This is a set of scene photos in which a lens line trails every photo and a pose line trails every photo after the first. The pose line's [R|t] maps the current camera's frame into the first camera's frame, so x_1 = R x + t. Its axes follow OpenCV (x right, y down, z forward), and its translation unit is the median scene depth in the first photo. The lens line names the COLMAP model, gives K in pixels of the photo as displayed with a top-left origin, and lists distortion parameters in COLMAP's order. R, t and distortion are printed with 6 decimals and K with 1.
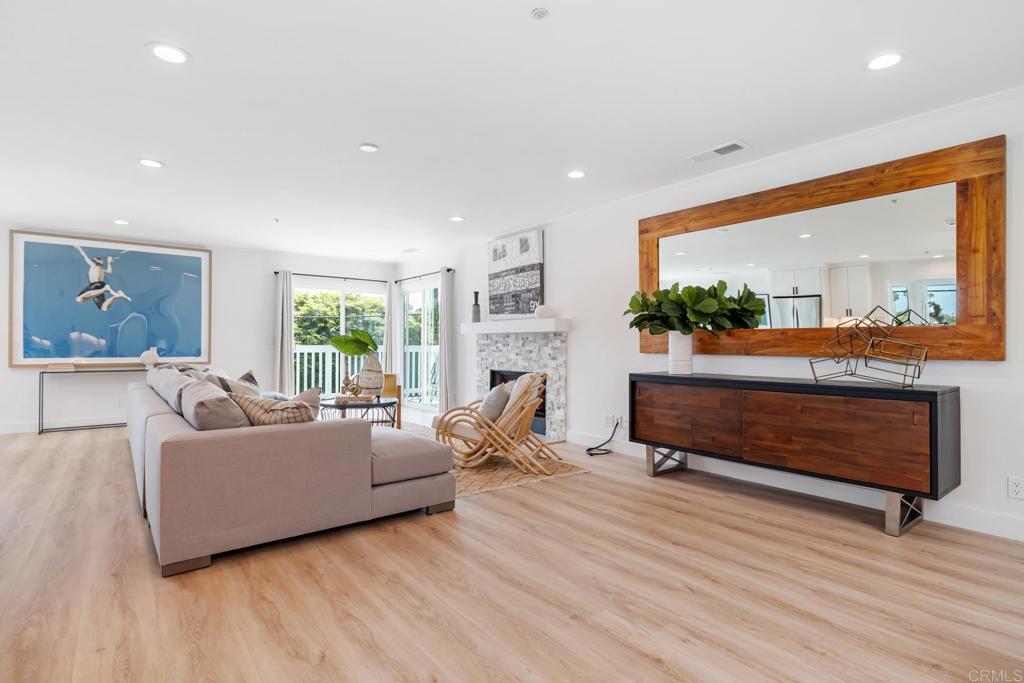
lens RADIAL K [[505.0, 0, 512.0], [0, 505.0, 338.9], [0, 0, 1]] dist [-0.004830, 0.000607]
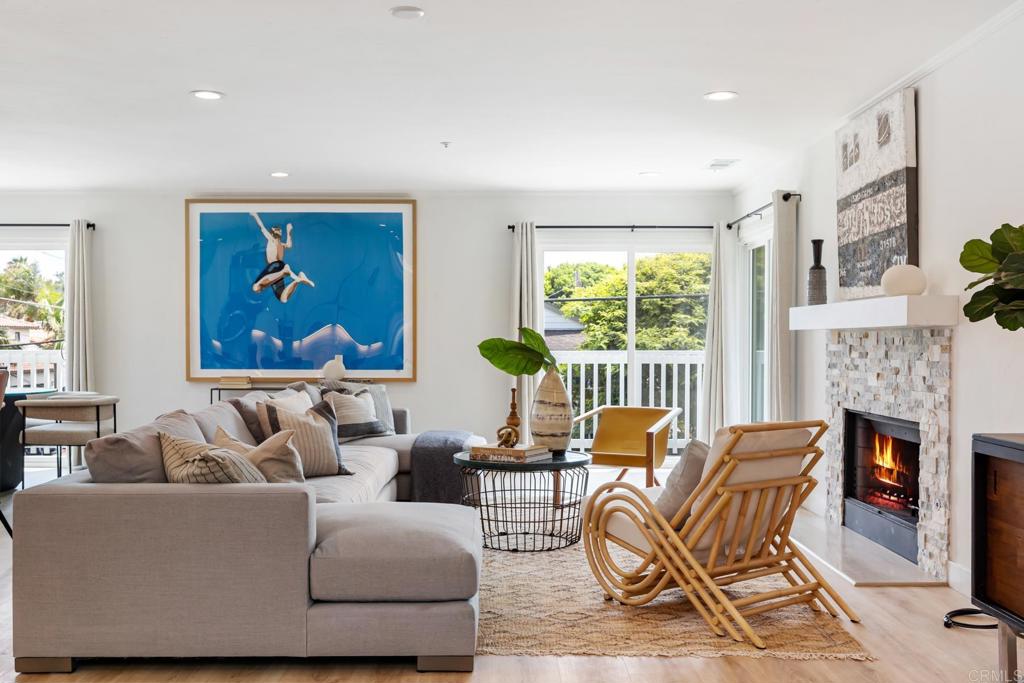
lens RADIAL K [[1000.5, 0, 511.5], [0, 1000.5, 345.1], [0, 0, 1]] dist [0.006216, 0.000000]
pose [[0.788015, -0.000087, -0.615656, 0.427317], [0.008379, 0.999909, 0.010584, -0.012997], [0.615599, -0.013499, 0.787944, 0.151051]]
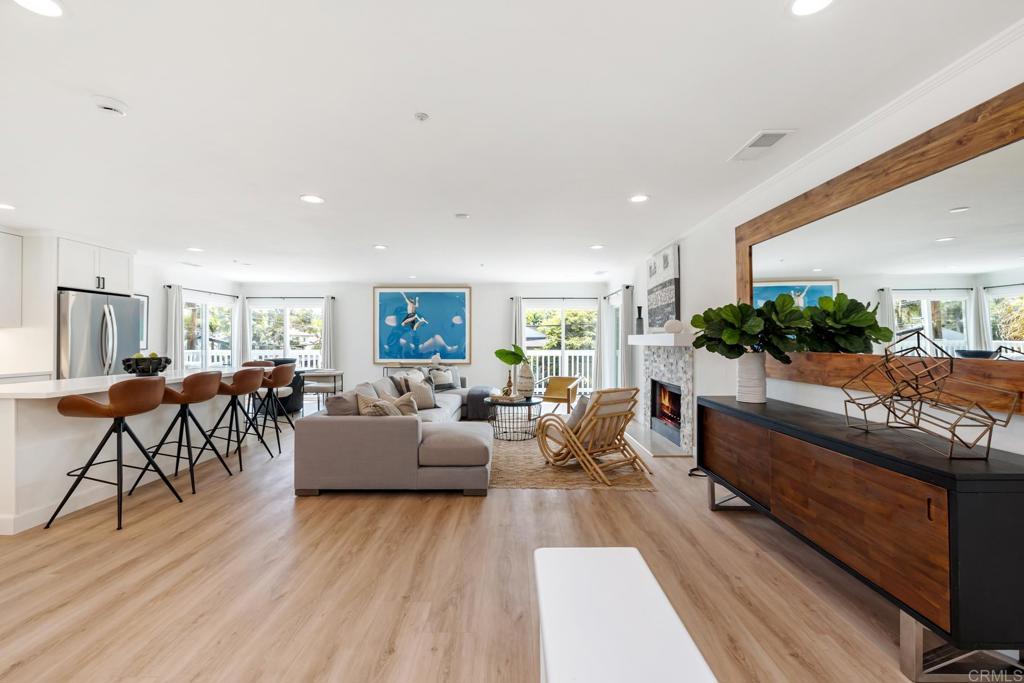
lens RADIAL K [[433.8, 0, 514.1], [0, 433.8, 334.5], [0, 0, 1]] dist [-0.000408, -0.000261]
pose [[0.783059, -0.011437, -0.621843, 0.465807], [0.008521, 0.999934, -0.007661, -0.043198], [0.621890, 0.000700, 0.783105, 0.146563]]
